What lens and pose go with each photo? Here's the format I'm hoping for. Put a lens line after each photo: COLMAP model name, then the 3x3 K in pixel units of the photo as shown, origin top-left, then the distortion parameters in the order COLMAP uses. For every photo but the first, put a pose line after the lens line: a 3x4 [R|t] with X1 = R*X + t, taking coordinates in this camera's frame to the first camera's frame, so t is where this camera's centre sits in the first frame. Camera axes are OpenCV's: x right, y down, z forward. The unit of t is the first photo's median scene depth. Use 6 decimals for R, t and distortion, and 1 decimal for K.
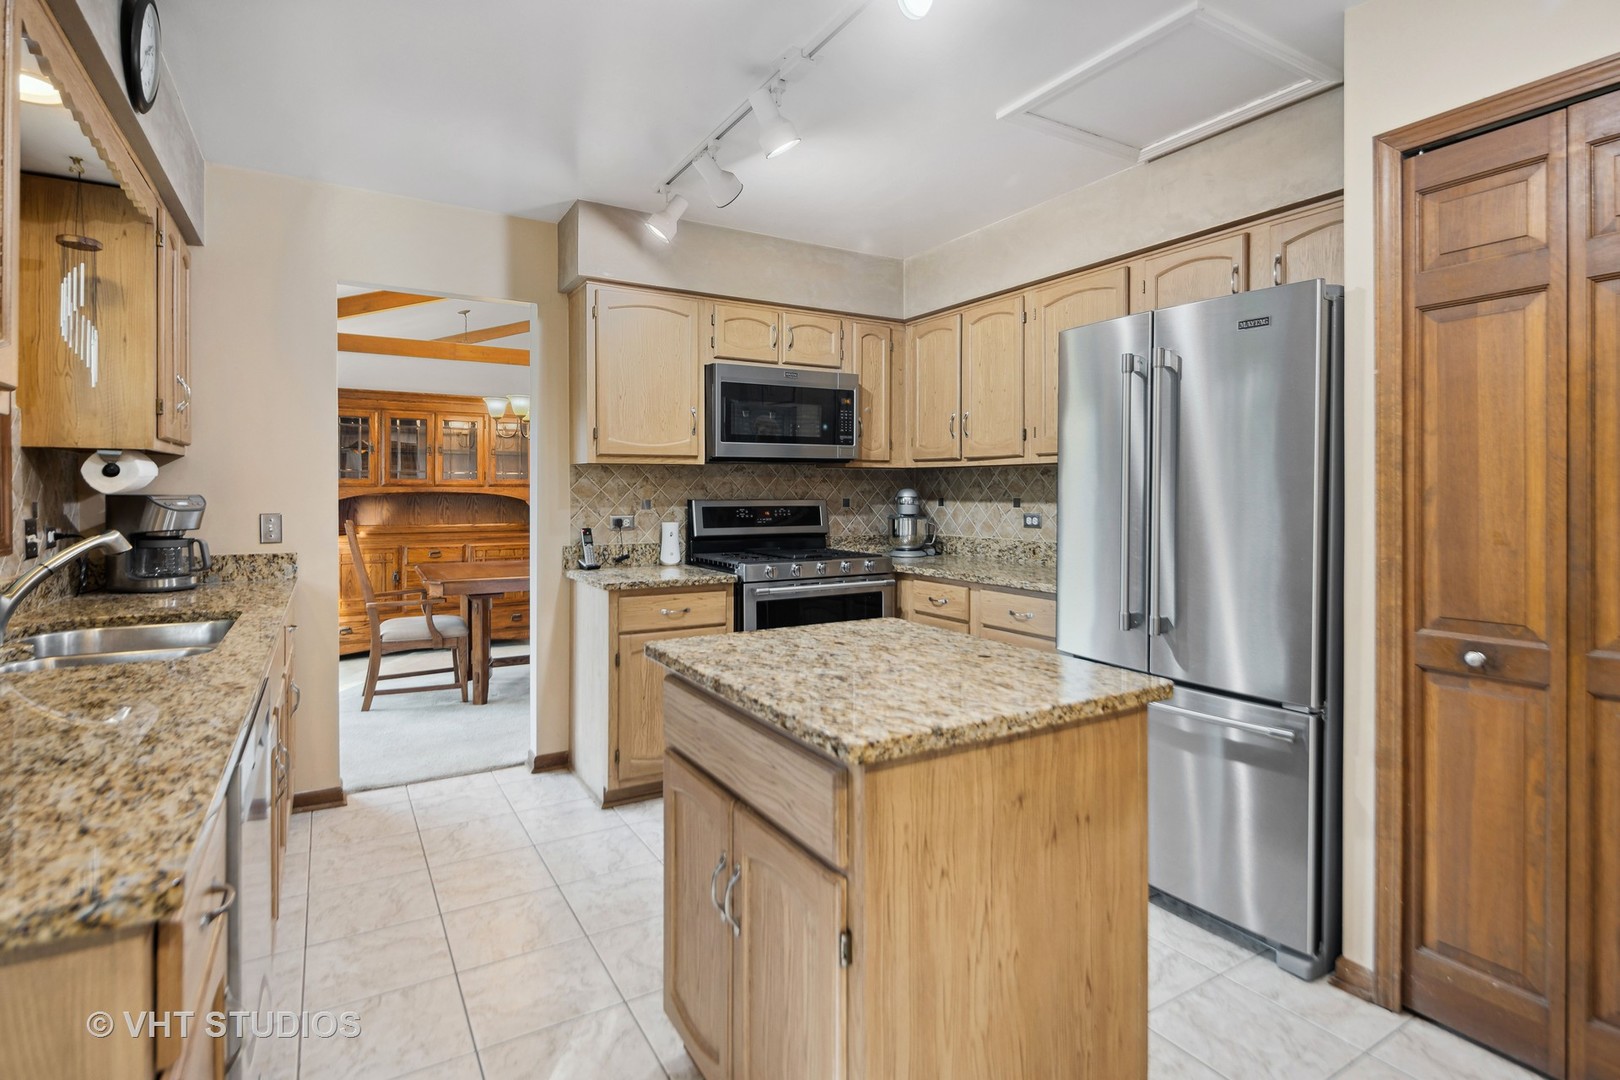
lens RADIAL K [[799.5, 0, 811.1], [0, 799.5, 509.7], [0, 0, 1]] dist [0.000206, -0.000073]
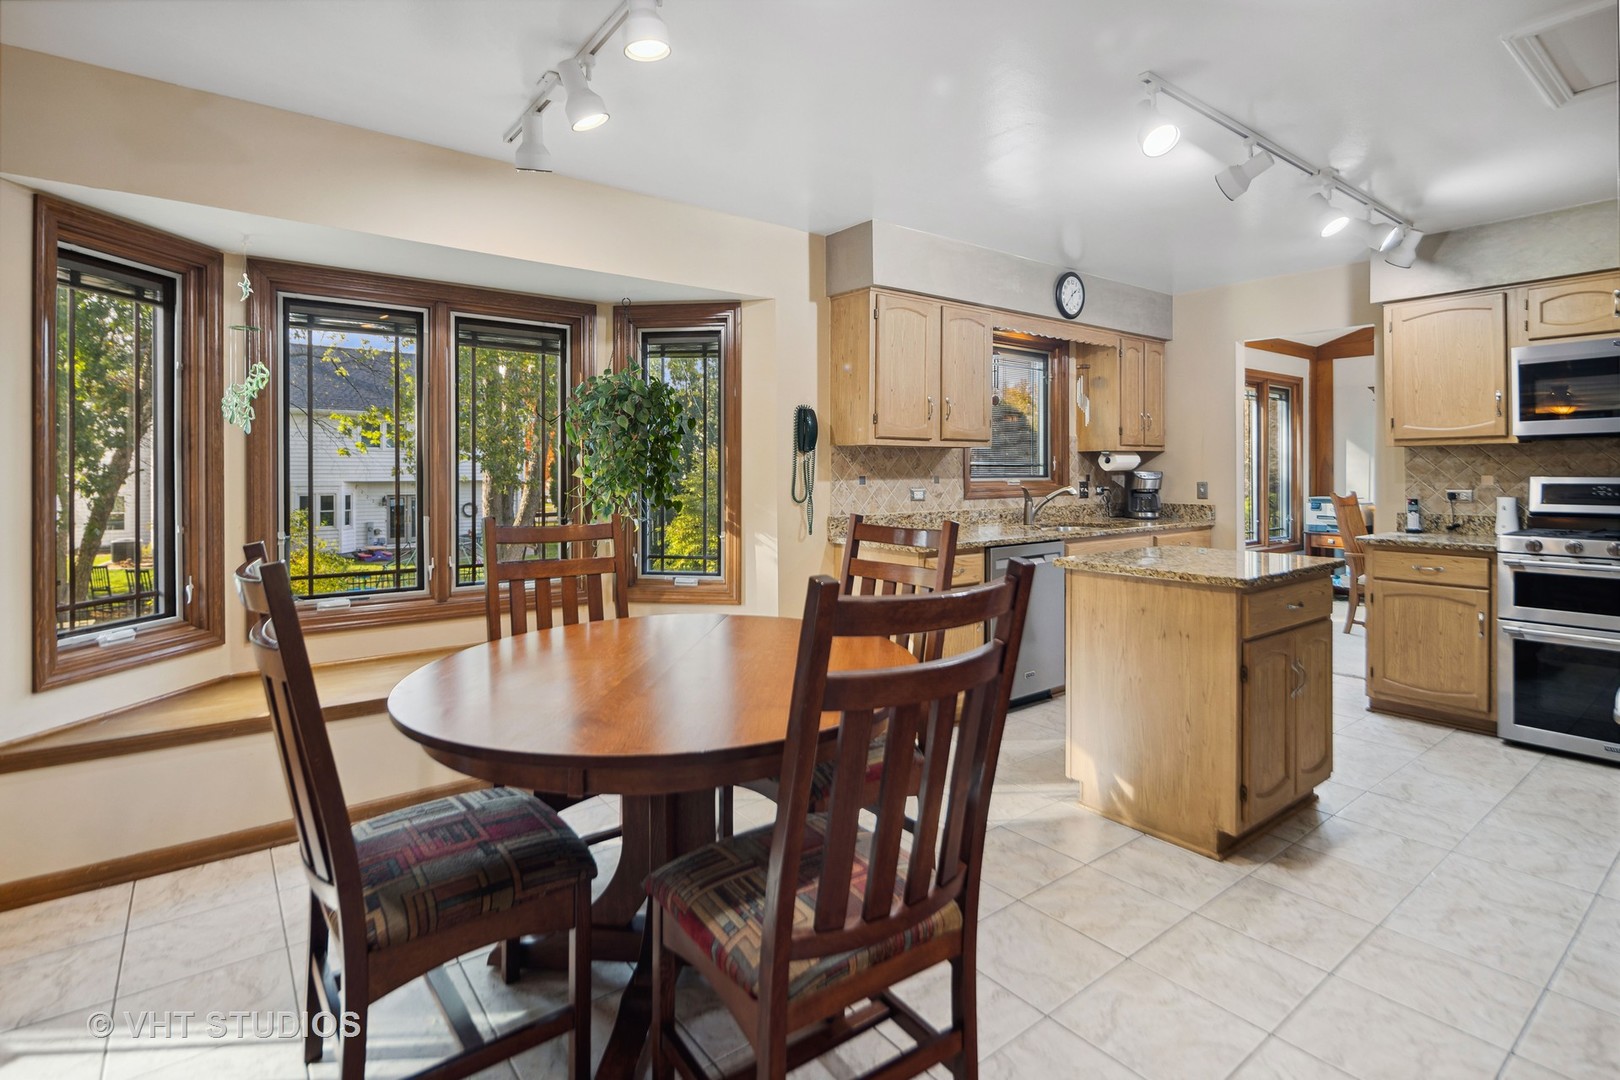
lens RADIAL K [[795.1, 0, 807.6], [0, 795.1, 474.6], [0, 0, 1]] dist [-0.002182, -0.000622]
pose [[0.120363, 0.005113, -0.992717, 1.000379], [-0.018420, 0.999826, 0.002917, -0.000782], [0.992559, 0.017935, 0.120436, -0.081766]]
